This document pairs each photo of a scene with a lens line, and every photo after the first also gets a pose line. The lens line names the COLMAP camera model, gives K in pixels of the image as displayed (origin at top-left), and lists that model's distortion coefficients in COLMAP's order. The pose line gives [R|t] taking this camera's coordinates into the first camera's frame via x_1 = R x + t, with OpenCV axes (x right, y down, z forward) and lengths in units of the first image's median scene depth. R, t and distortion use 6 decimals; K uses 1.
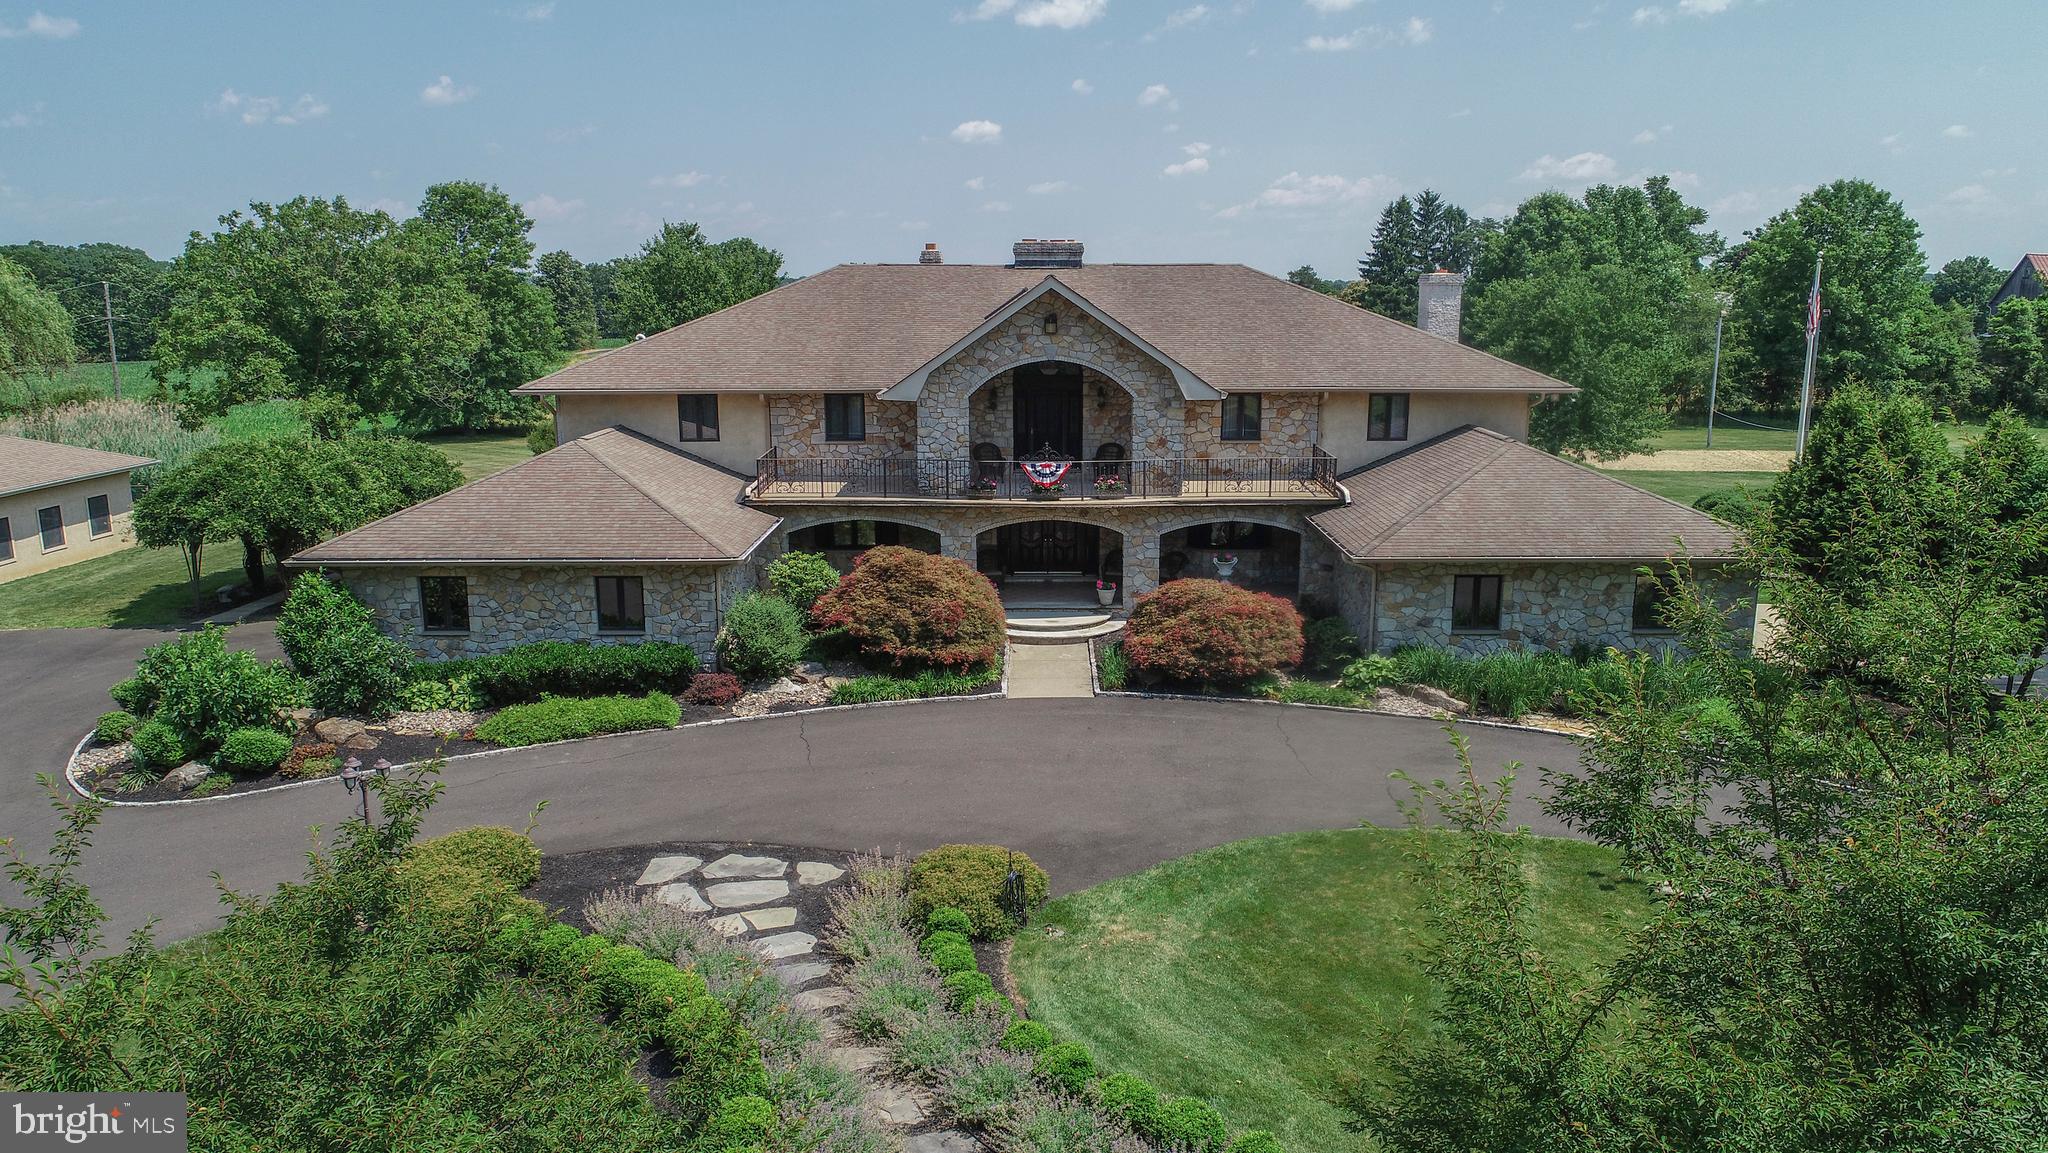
lens RADIAL K [[1396.2, 0, 1024.9], [0, 1396.2, 578.3], [0, 0, 1]] dist [0.001366, -0.005131]
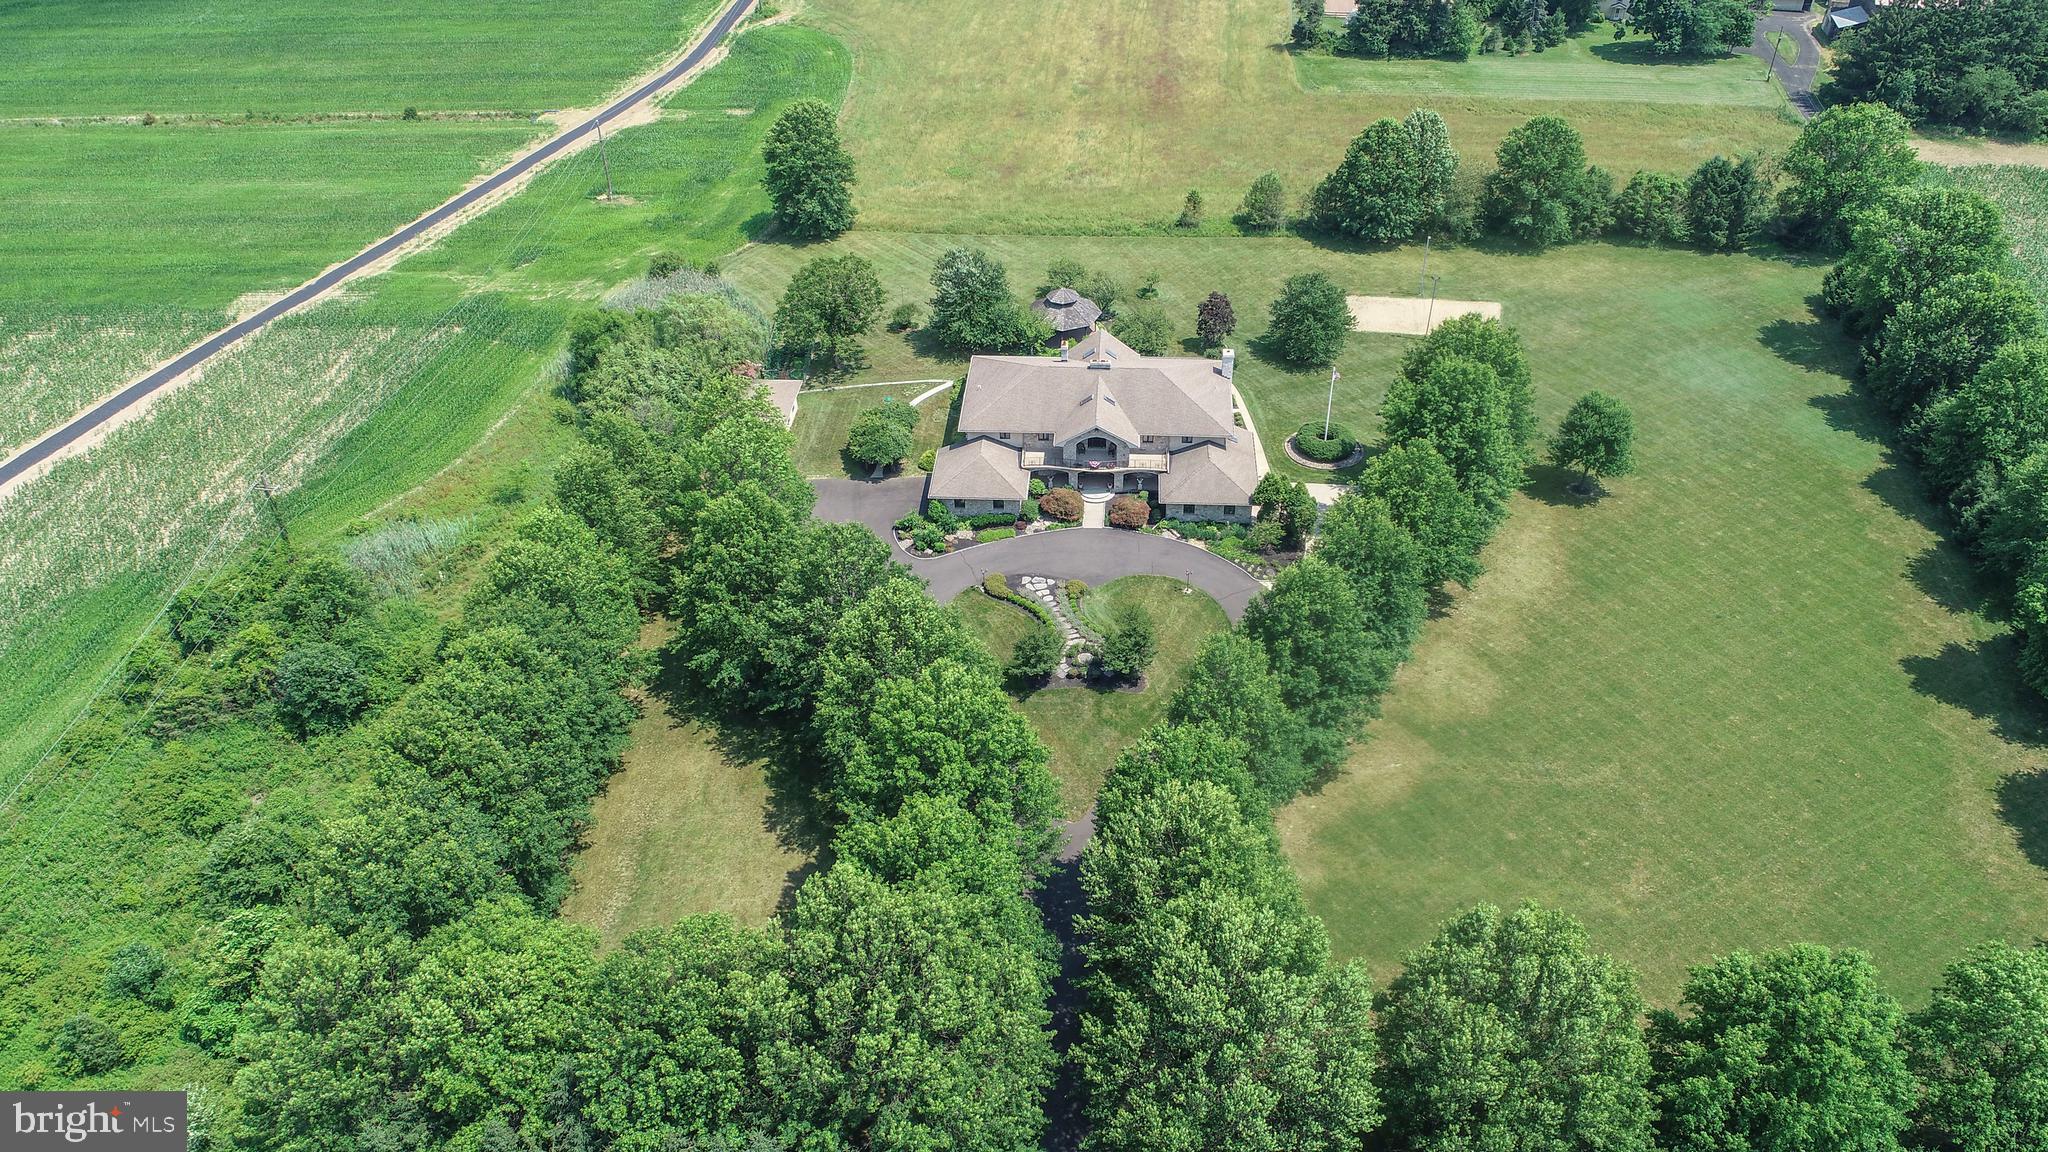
lens RADIAL K [[1464.5, 0, 1021.5], [0, 1464.5, 574.0], [0, 0, 1]] dist [-0.001941, 0.000319]
pose [[0.997628, 0.027976, -0.062895, 0.089166], [0.001830, 0.902581, 0.430515, -1.811384], [0.068812, -0.429609, 0.900389, -3.348283]]
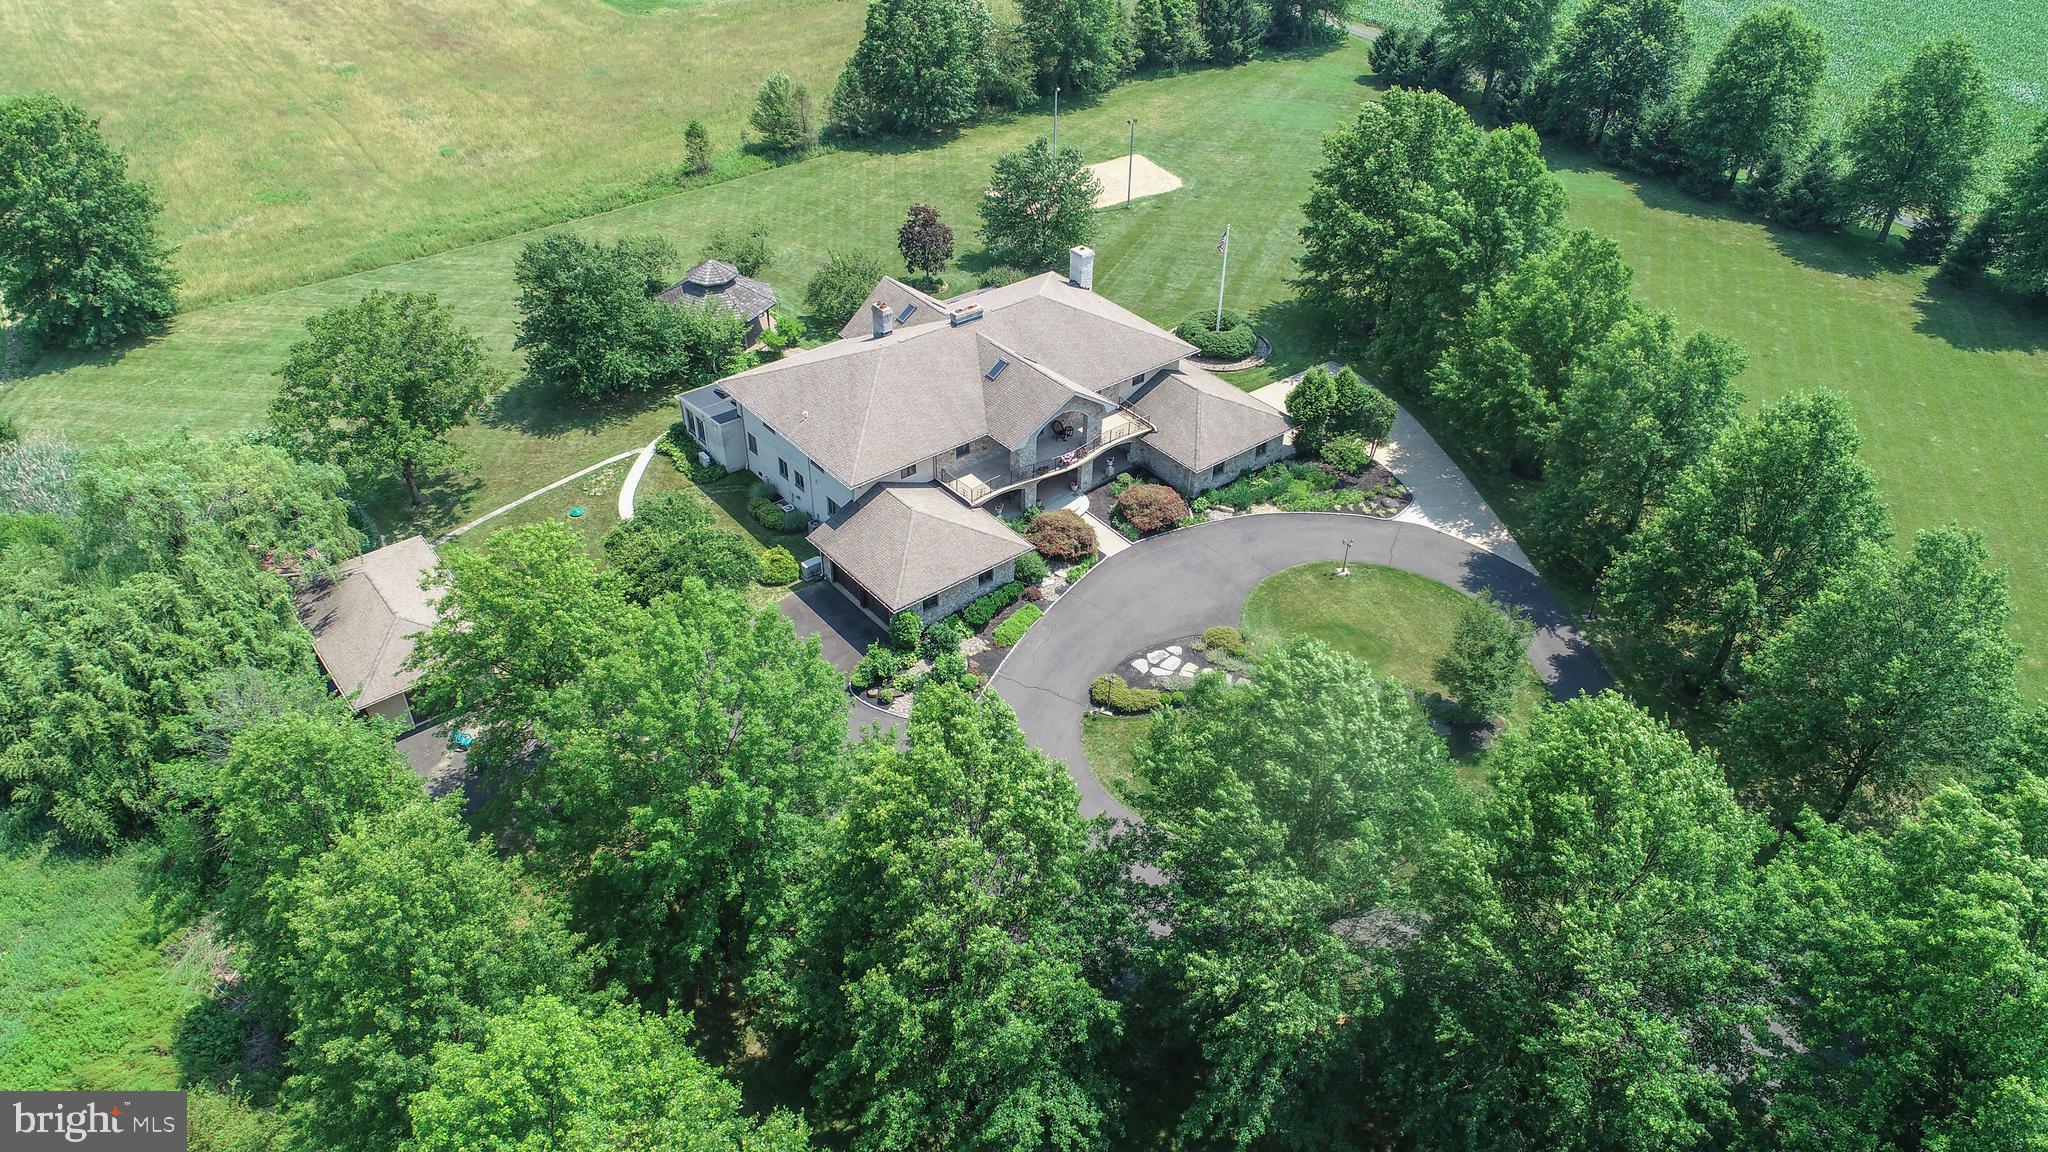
lens RADIAL K [[1372.8, 0, 1021.8], [0, 1372.8, 572.7], [0, 0, 1]] dist [-0.000255, -0.001119]
pose [[0.777443, -0.365324, 0.511978, -1.538057], [0.114135, 0.882445, 0.456359, -1.139673], [-0.618511, -0.296359, 0.727747, -0.893402]]
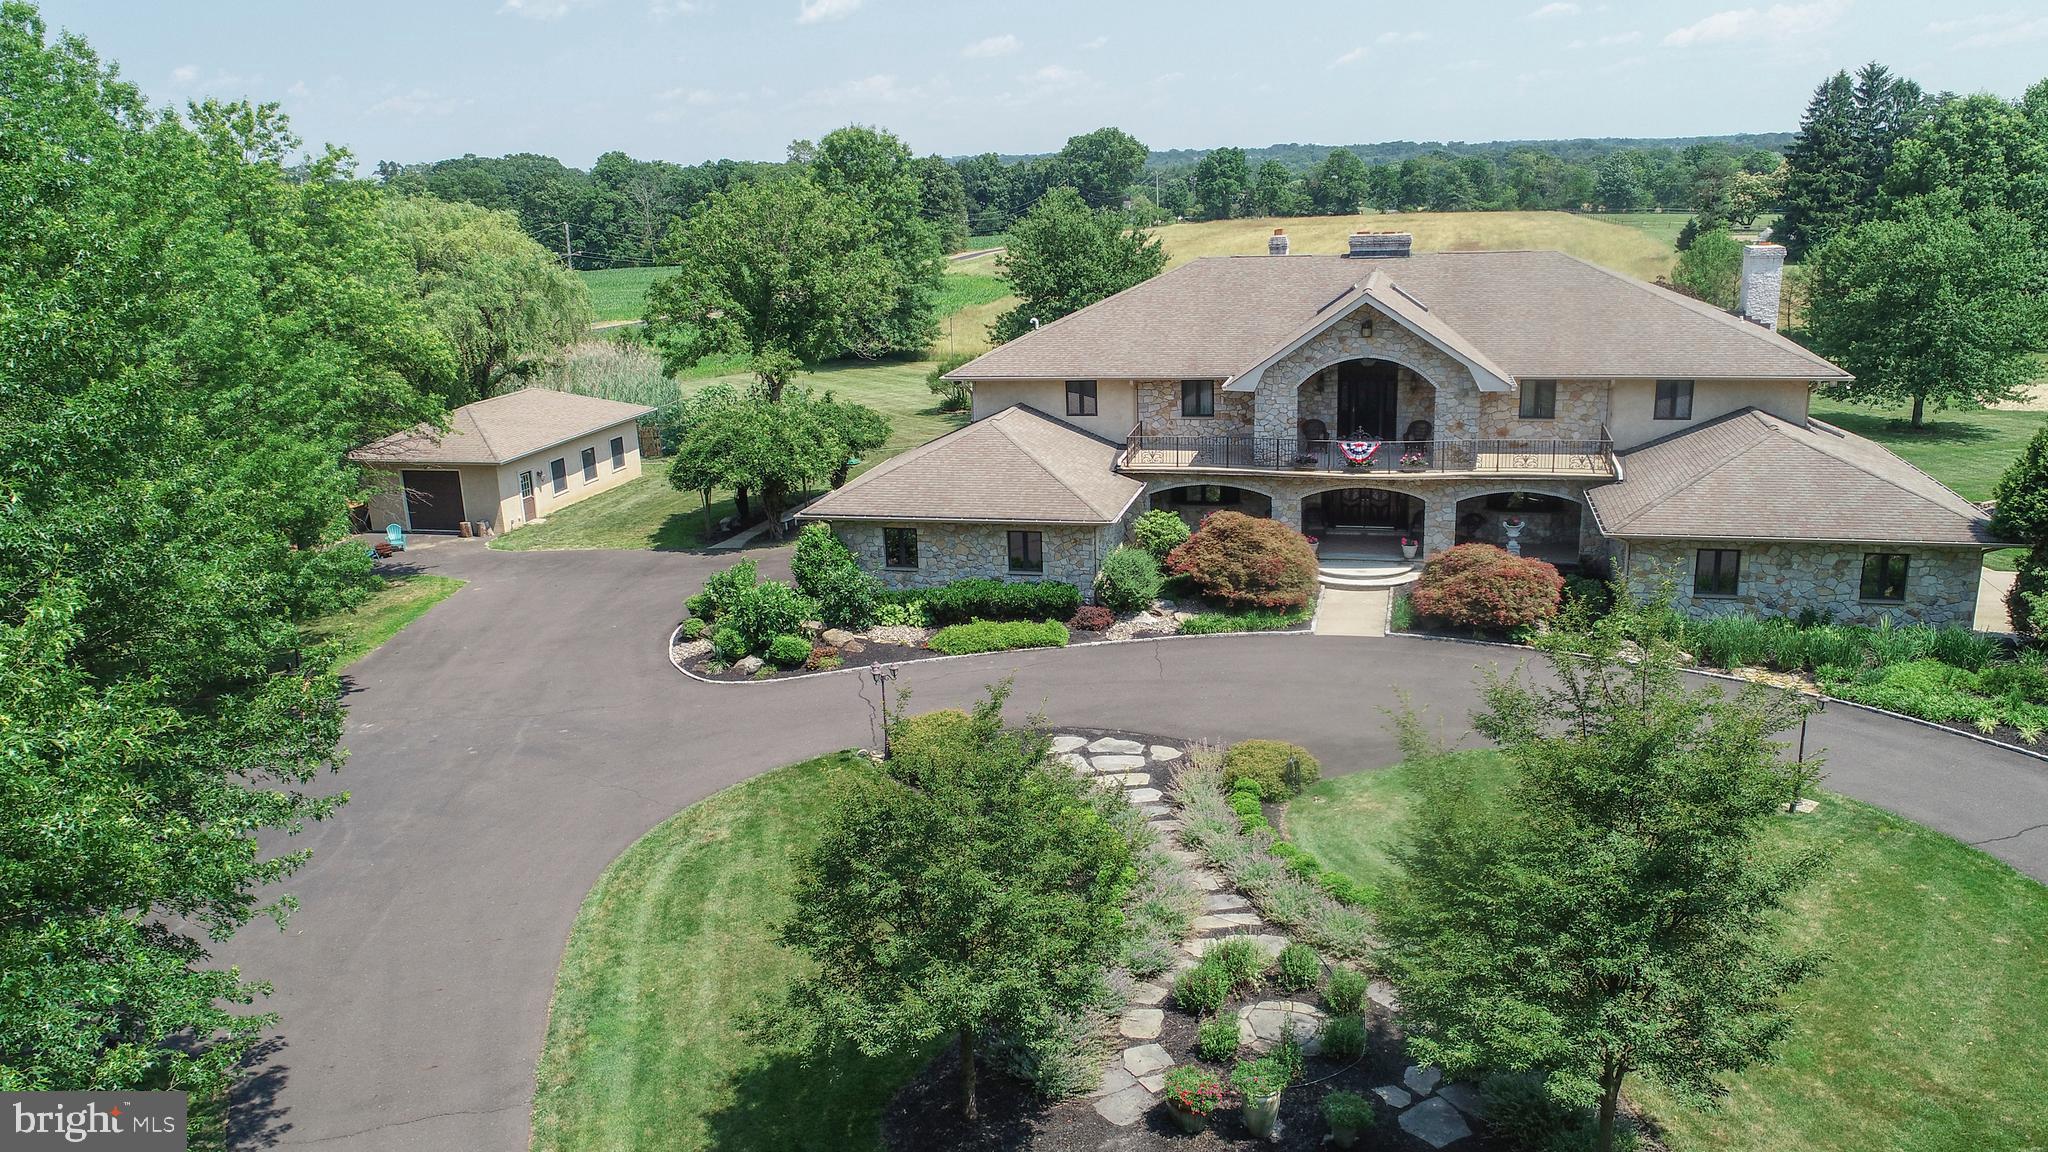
lens RADIAL K [[1483.3, 0, 1025.2], [0, 1483.3, 583.0], [0, 0, 1]] dist [-0.001382, 0.000323]
pose [[0.968539, 0.035443, -0.246325, 0.062293], [-0.017257, 0.996989, 0.075603, -0.059175], [0.248263, -0.068974, 0.966234, -0.377838]]
